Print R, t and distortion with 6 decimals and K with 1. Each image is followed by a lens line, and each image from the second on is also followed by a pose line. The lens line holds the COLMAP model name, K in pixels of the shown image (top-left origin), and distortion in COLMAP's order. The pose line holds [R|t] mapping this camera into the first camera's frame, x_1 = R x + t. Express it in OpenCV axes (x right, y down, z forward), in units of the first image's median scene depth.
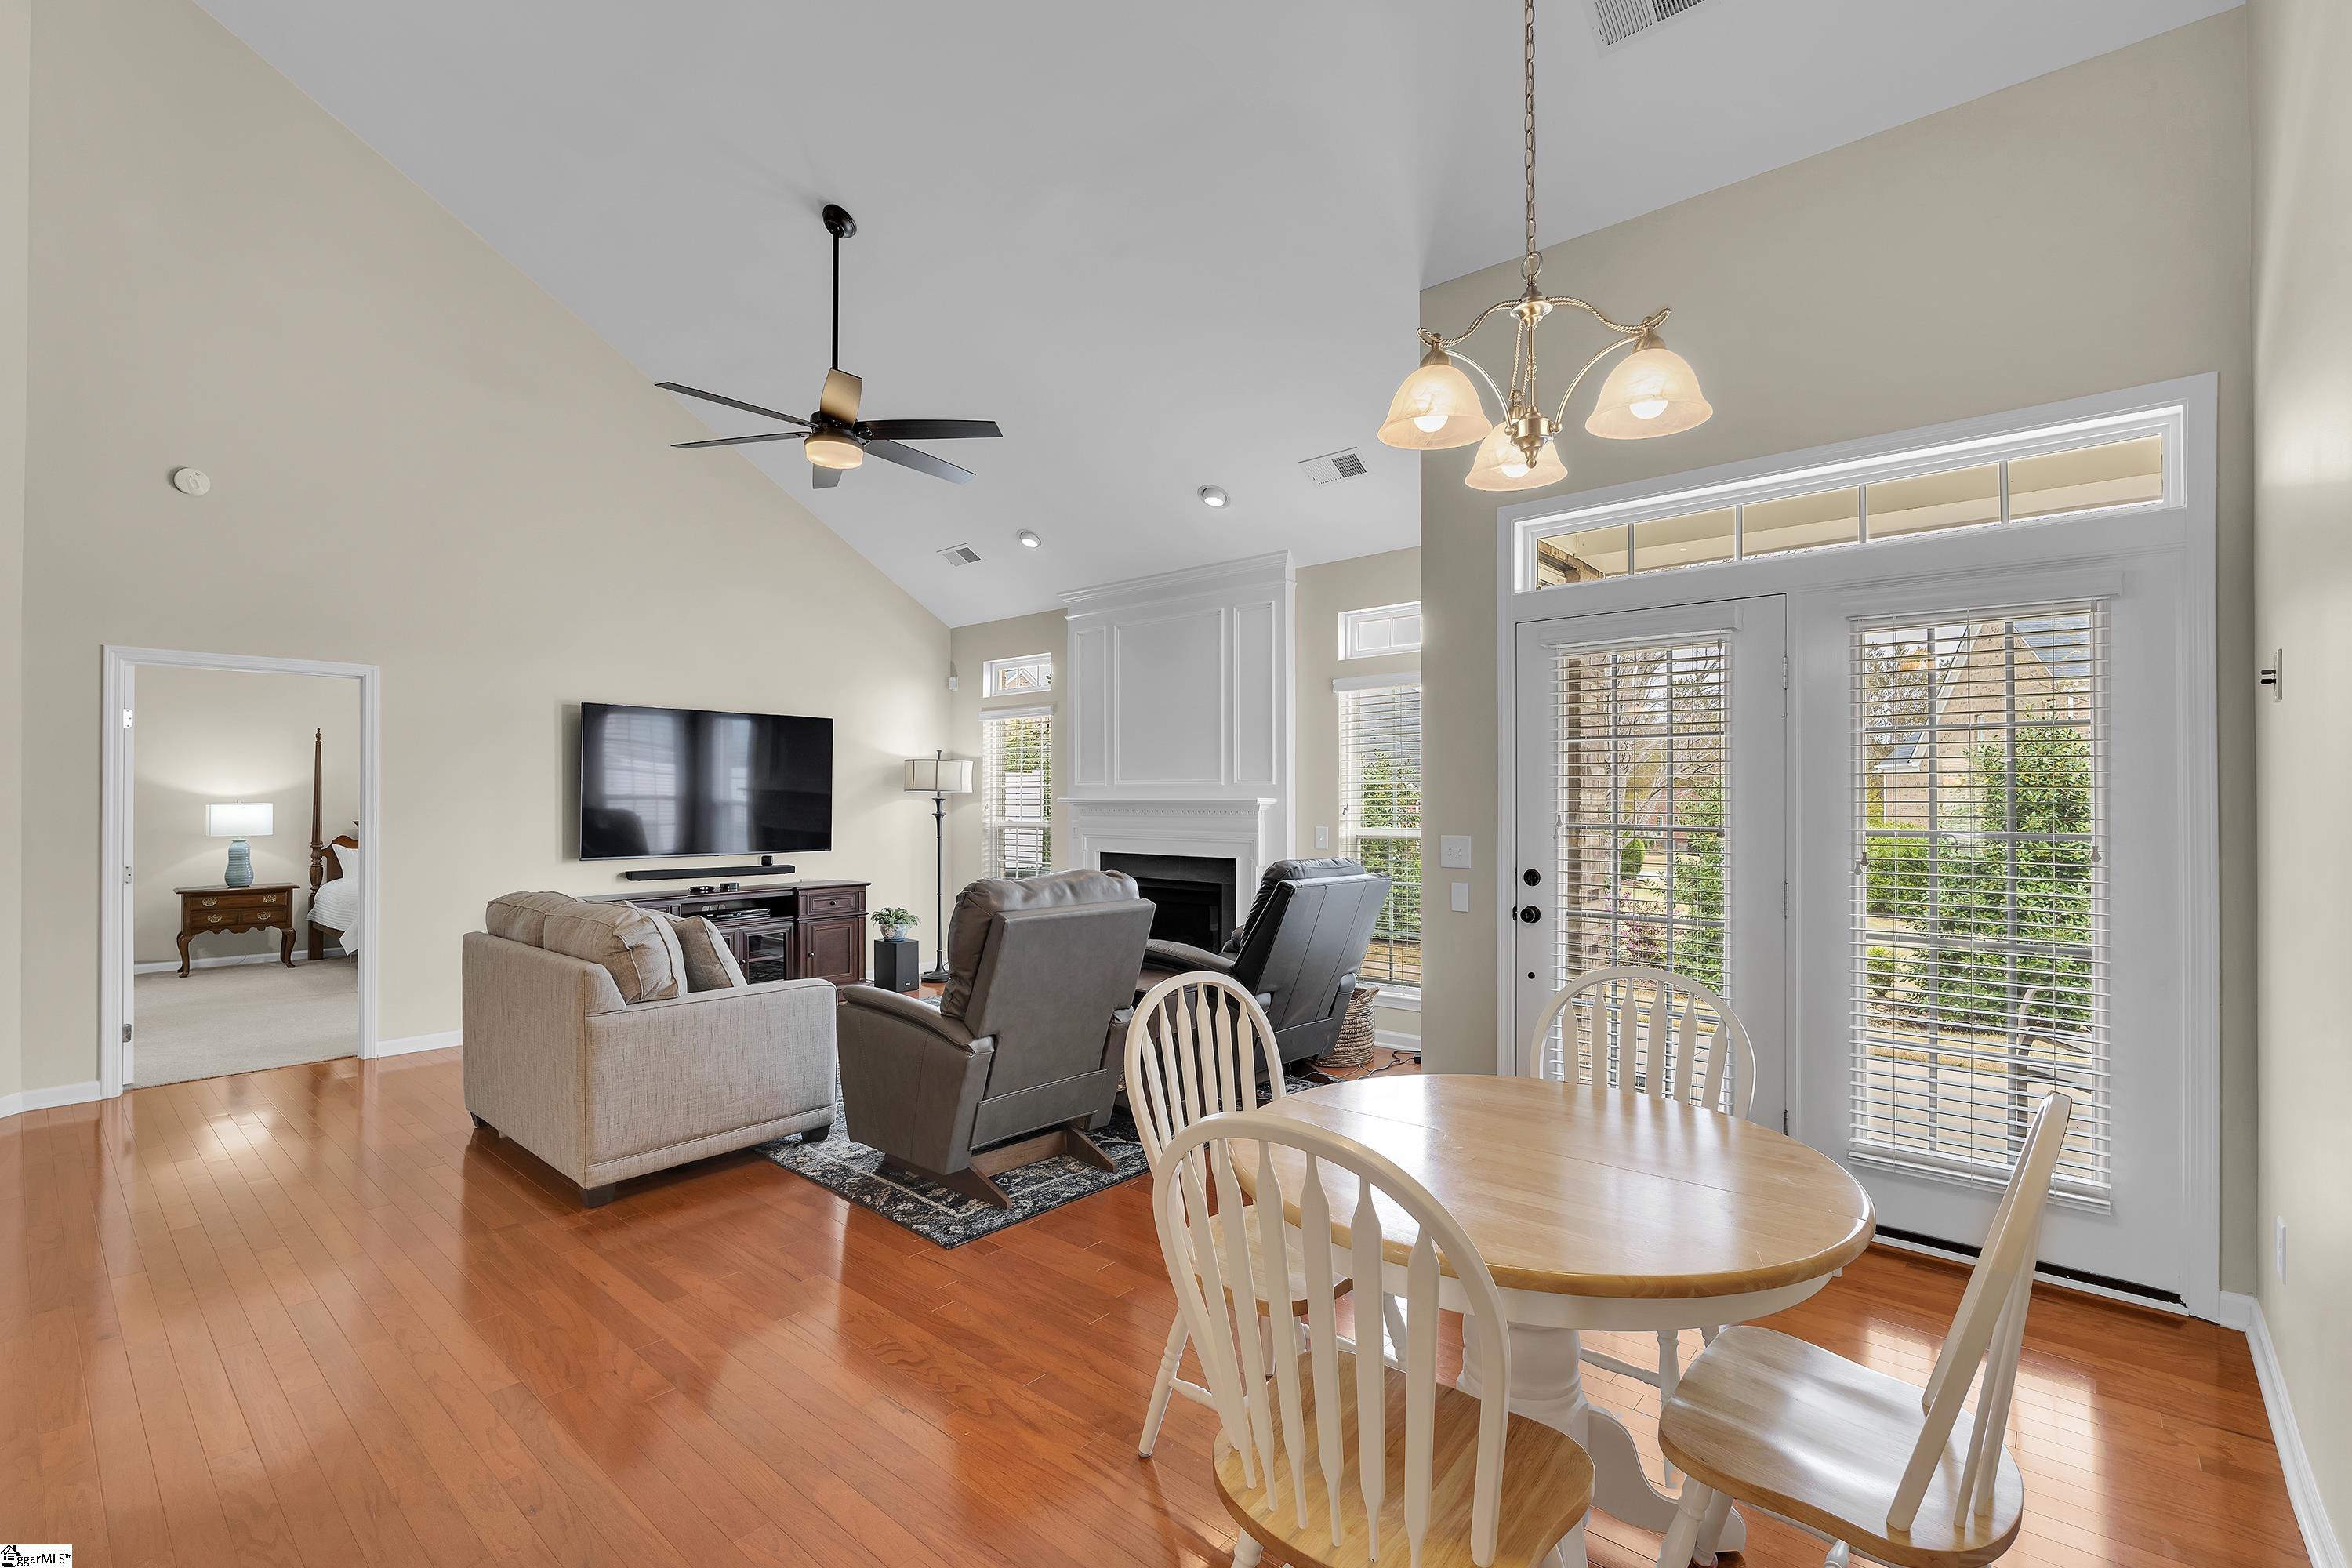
lens RADIAL K [[1034.4, 0, 1171.3], [0, 1034.4, 788.0], [0, 0, 1]] dist [0.000254, -0.000727]
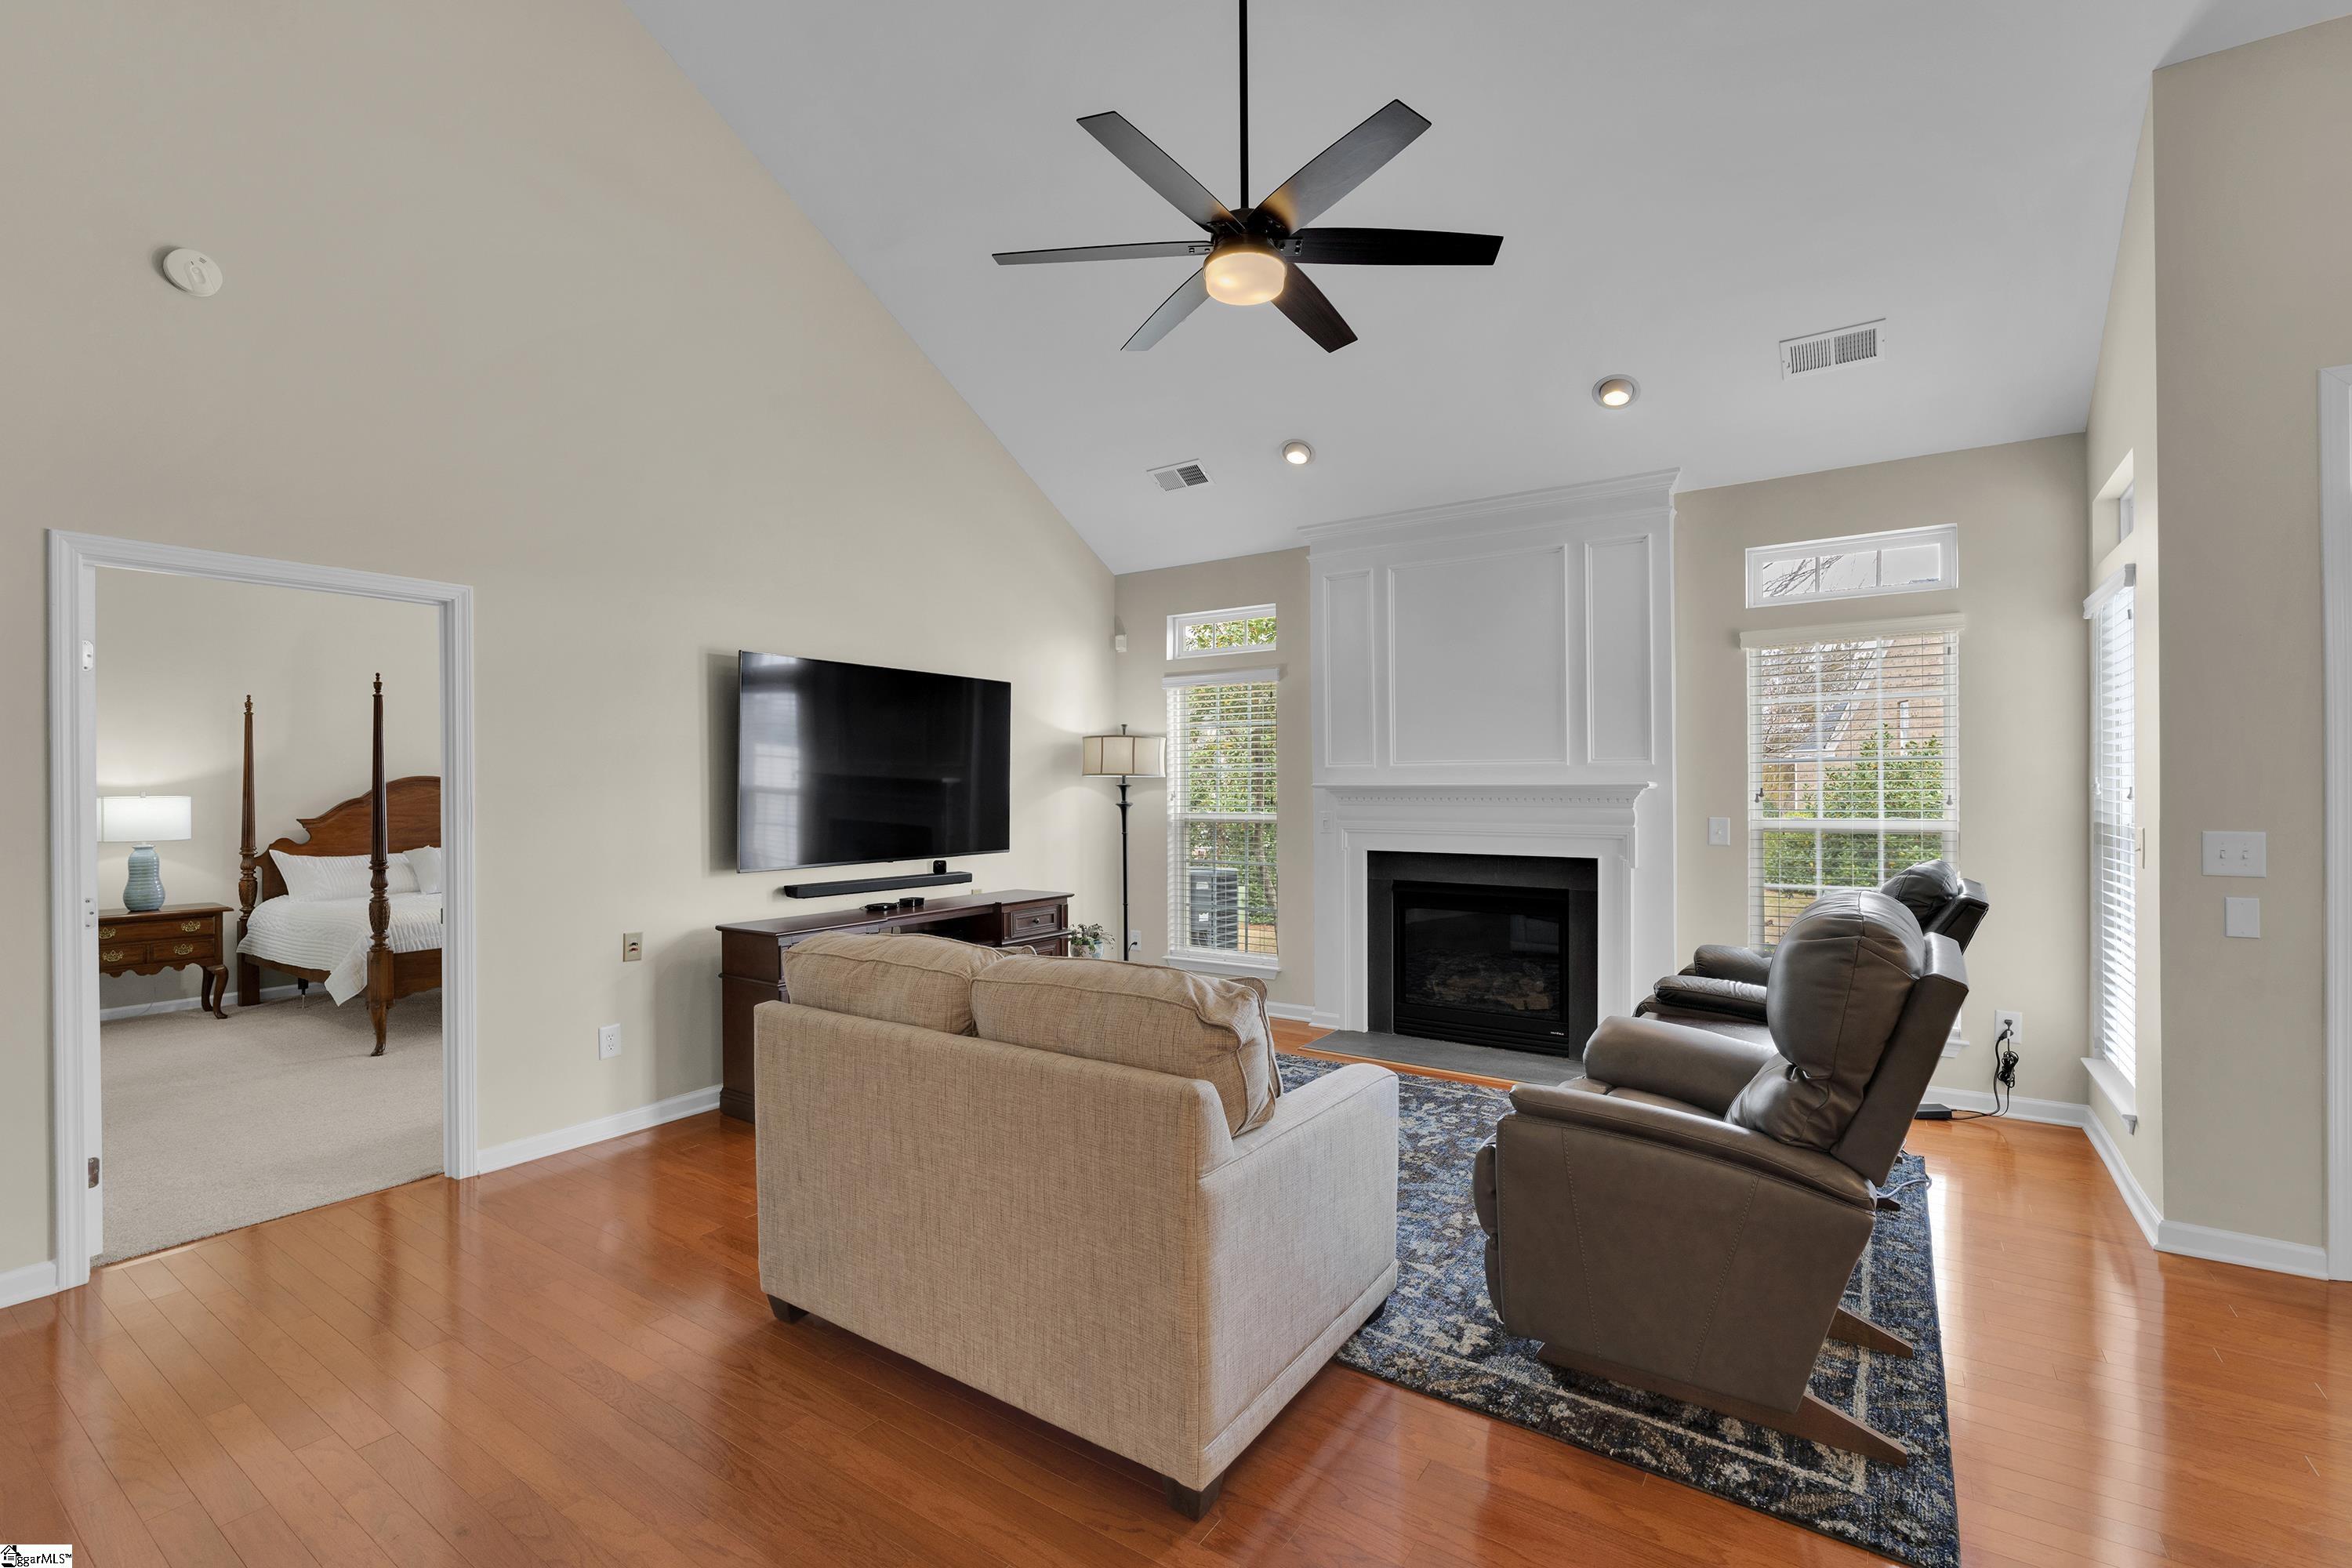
lens RADIAL K [[1034.4, 0, 1178.7], [0, 1034.4, 786.9], [0, 0, 1]] dist [0.000254, -0.000727]
pose [[0.992669, -0.004482, 0.120784, -0.296228], [0.003236, 0.999940, 0.010511, 0.003629], [-0.120824, -0.010043, 0.992623, 0.212089]]
